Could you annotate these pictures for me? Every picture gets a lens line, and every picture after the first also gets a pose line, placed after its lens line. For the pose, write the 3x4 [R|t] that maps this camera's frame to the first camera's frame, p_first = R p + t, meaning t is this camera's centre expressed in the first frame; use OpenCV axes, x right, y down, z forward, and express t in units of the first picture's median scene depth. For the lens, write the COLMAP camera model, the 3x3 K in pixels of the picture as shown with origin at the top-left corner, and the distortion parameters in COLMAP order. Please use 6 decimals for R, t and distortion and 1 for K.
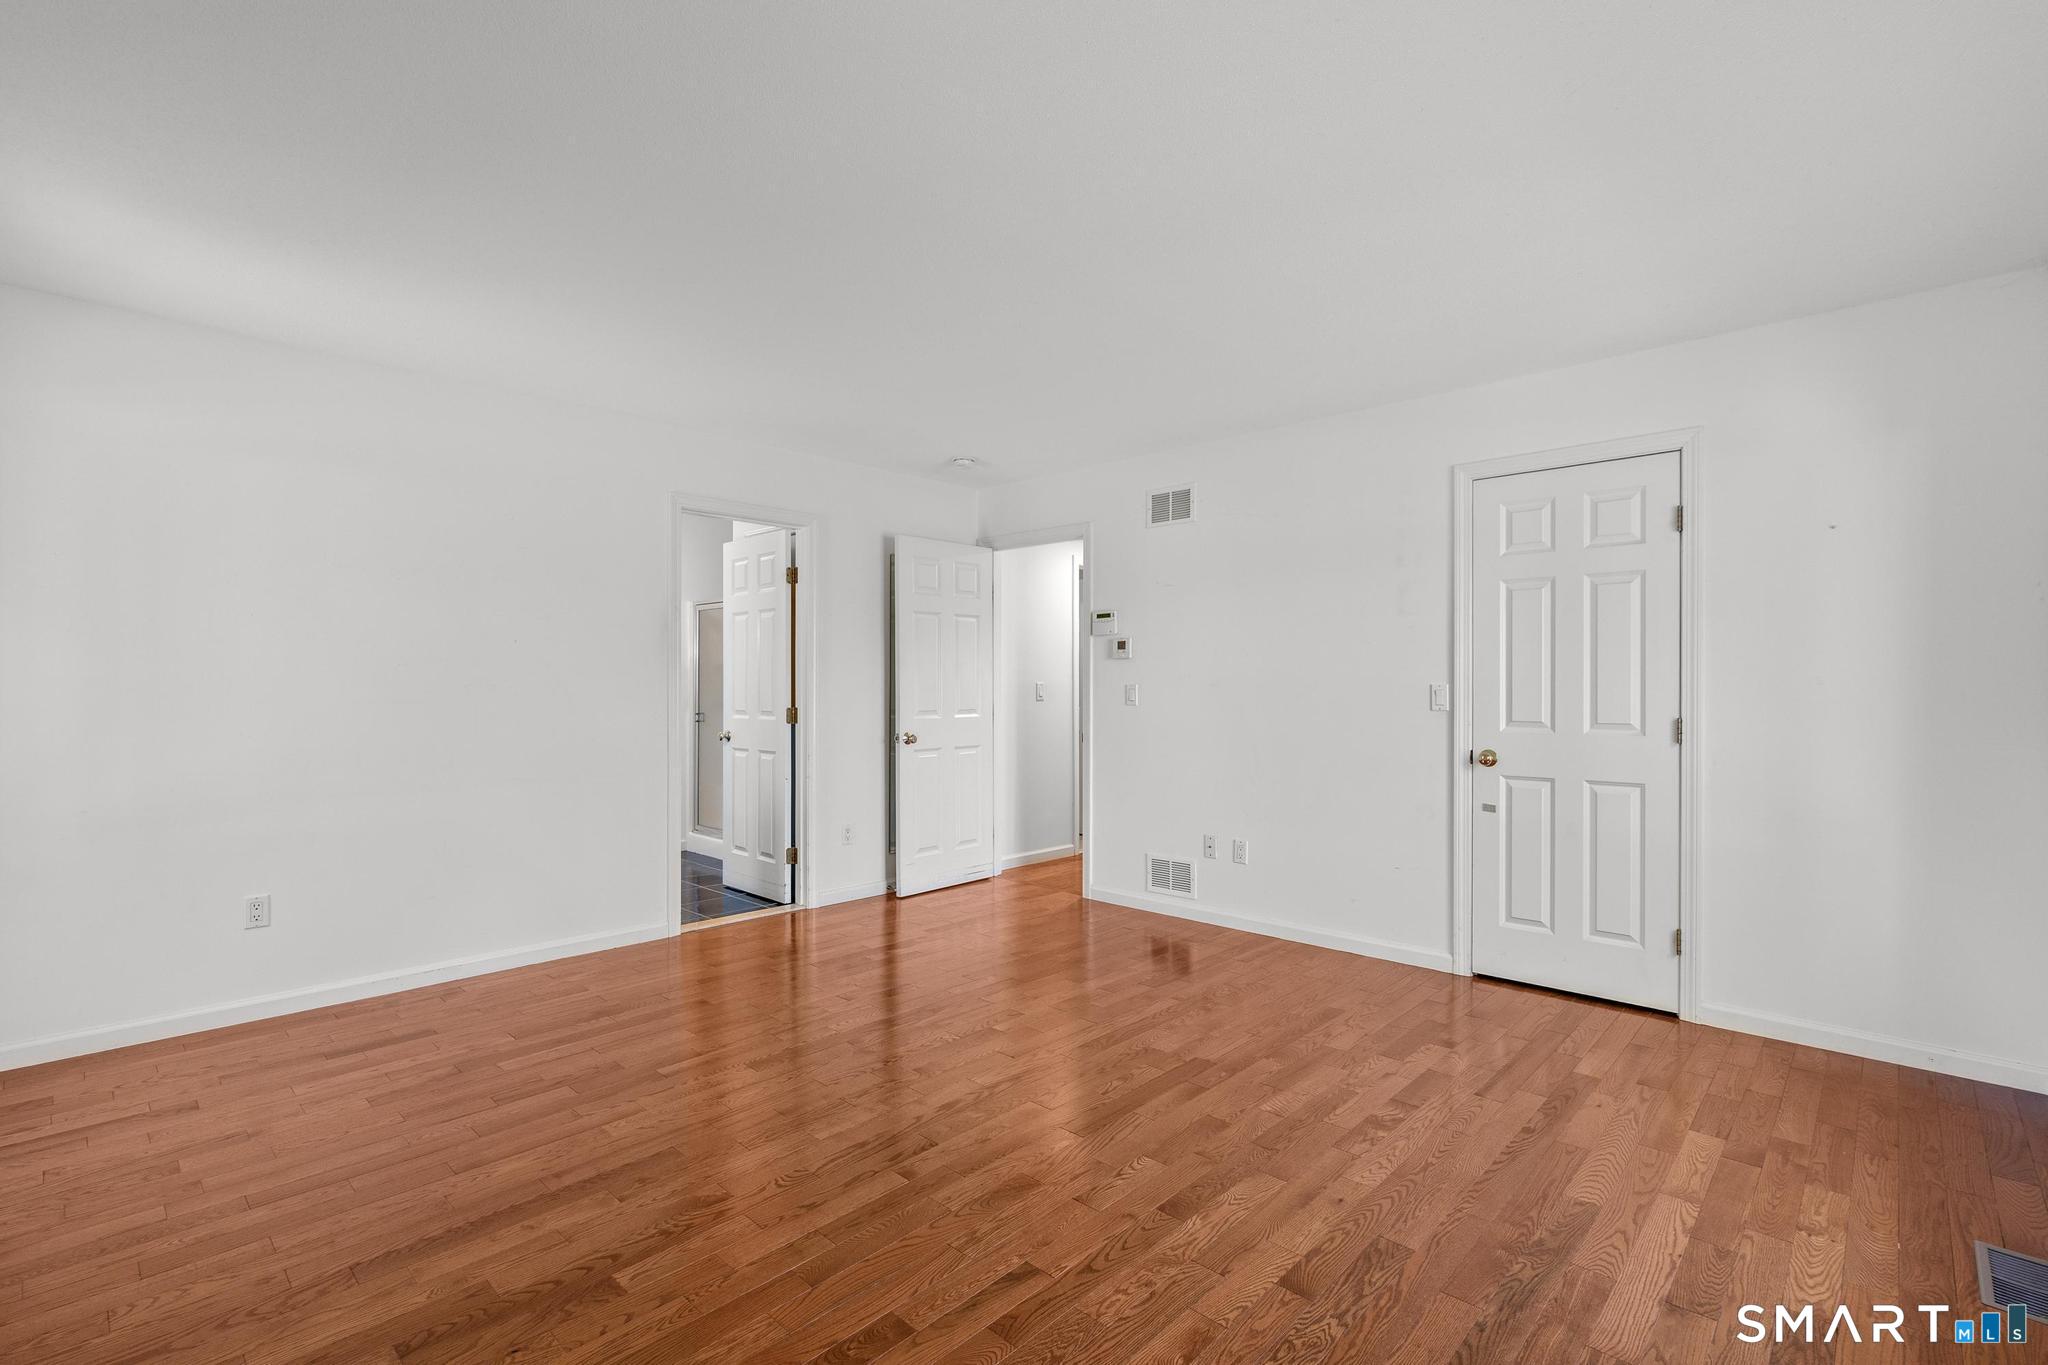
lens RADIAL K [[926.8, 0, 1022.9], [0, 926.8, 682.7], [0, 0, 1]] dist [-0.013850, -0.000100]
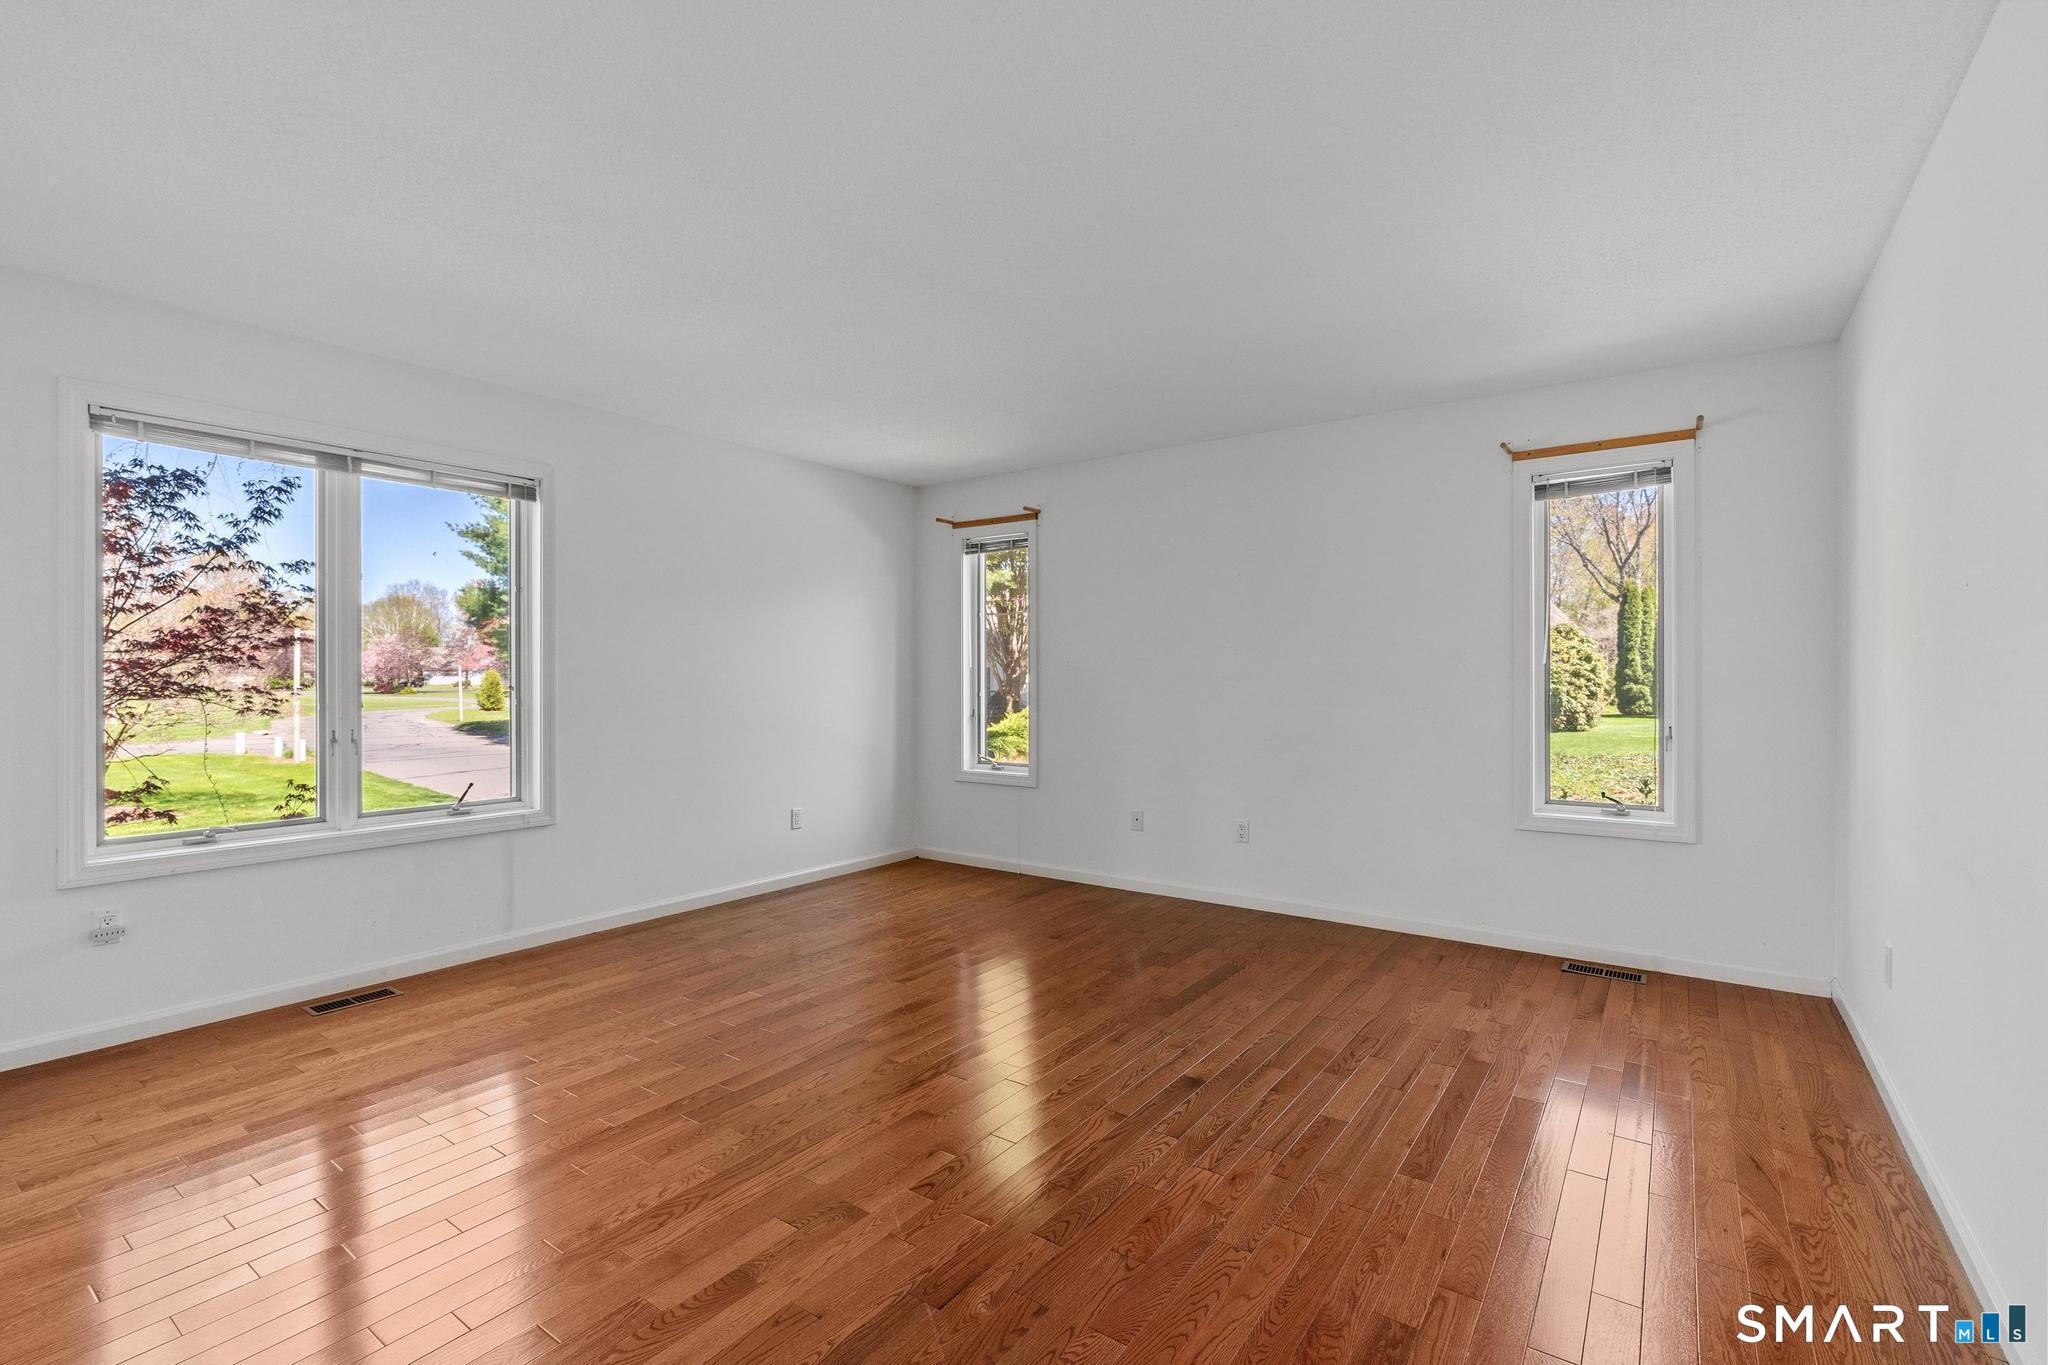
lens RADIAL K [[926.8, 0, 1023.2], [0, 926.8, 676.3], [0, 0, 1]] dist [-0.013850, -0.000100]
pose [[-0.989266, -0.001666, -0.146115, 0.026168], [-0.002531, 0.999980, 0.005736, -0.003054], [0.146103, 0.006044, -0.989251, 2.289796]]
